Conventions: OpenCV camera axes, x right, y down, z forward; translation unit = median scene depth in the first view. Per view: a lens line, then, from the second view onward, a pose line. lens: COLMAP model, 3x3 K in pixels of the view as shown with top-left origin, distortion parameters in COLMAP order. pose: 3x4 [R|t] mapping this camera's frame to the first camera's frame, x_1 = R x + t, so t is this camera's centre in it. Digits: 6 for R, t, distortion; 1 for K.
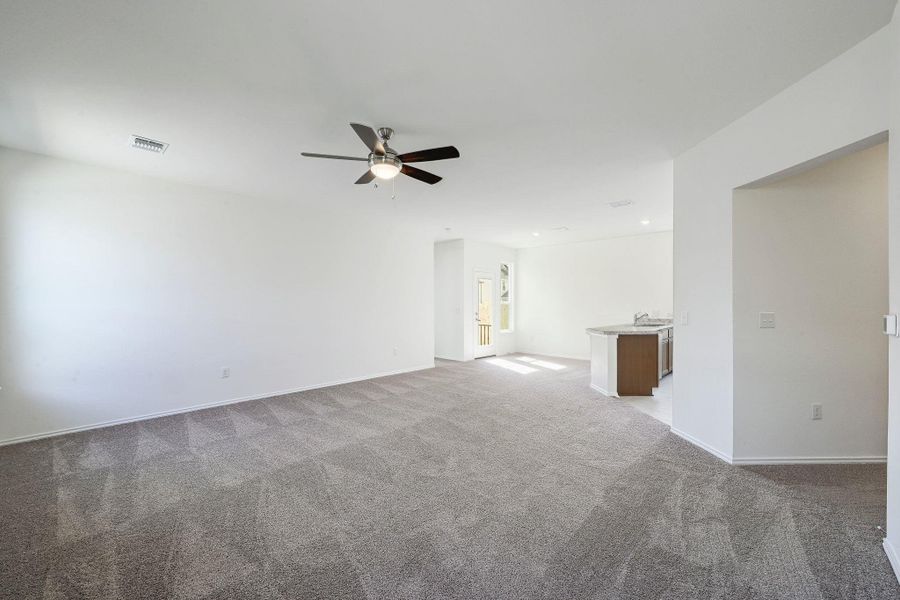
lens RADIAL K [[361.3, 0, 450.0], [0, 361.3, 300.0], [0, 0, 1]] dist [-0.000917, 0.000106]
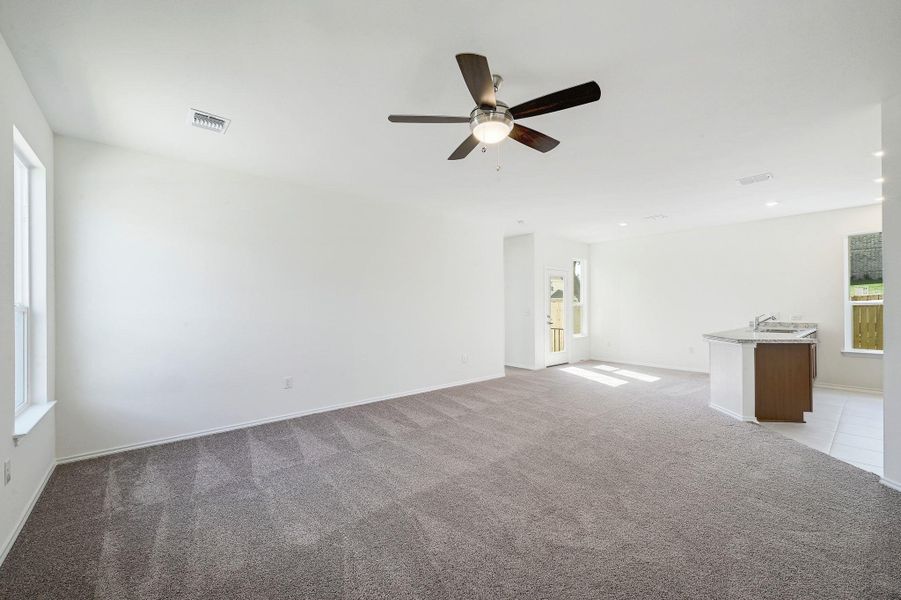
lens RADIAL K [[361.7, 0, 450.9], [0, 361.7, 297.6], [0, 0, 1]] dist [-0.000349, 0.000039]
pose [[0.993560, -0.007005, -0.113088, -0.127082], [0.005664, 0.999910, -0.012174, 0.002009], [0.113163, 0.011455, 0.993510, 0.162265]]
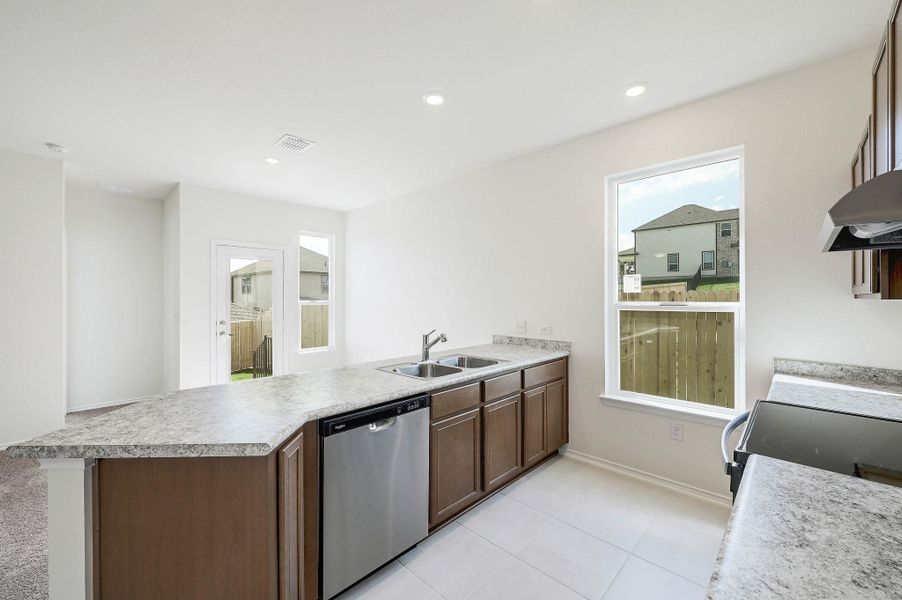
lens RADIAL K [[362.1, 0, 451.4], [0, 362.1, 297.6], [0, 0, 1]] dist [-0.000349, 0.000039]
pose [[0.999864, -0.000507, -0.016467, 0.831561], [0.000517, 1.000000, 0.000596, -0.001451], [0.016466, -0.000604, 0.999864, 0.906198]]
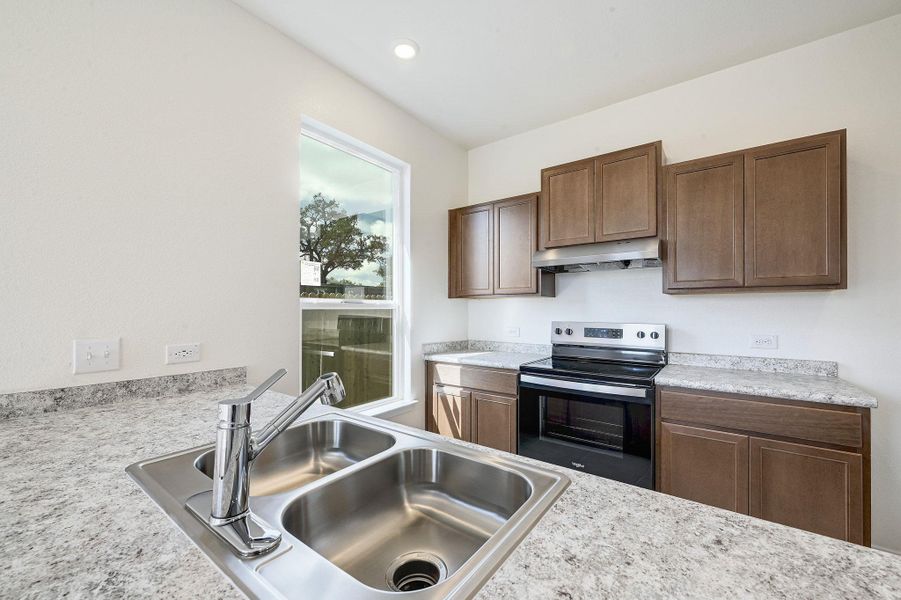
lens RADIAL K [[361.6, 0, 451.6], [0, 361.6, 311.3], [0, 0, 1]] dist [-0.000212, -0.000014]
pose [[-0.114768, 0.000964, 0.993392, 0.627424], [0.000100, 1.000000, -0.000958, 0.025774], [-0.993392, -0.000011, -0.114768, 1.448546]]
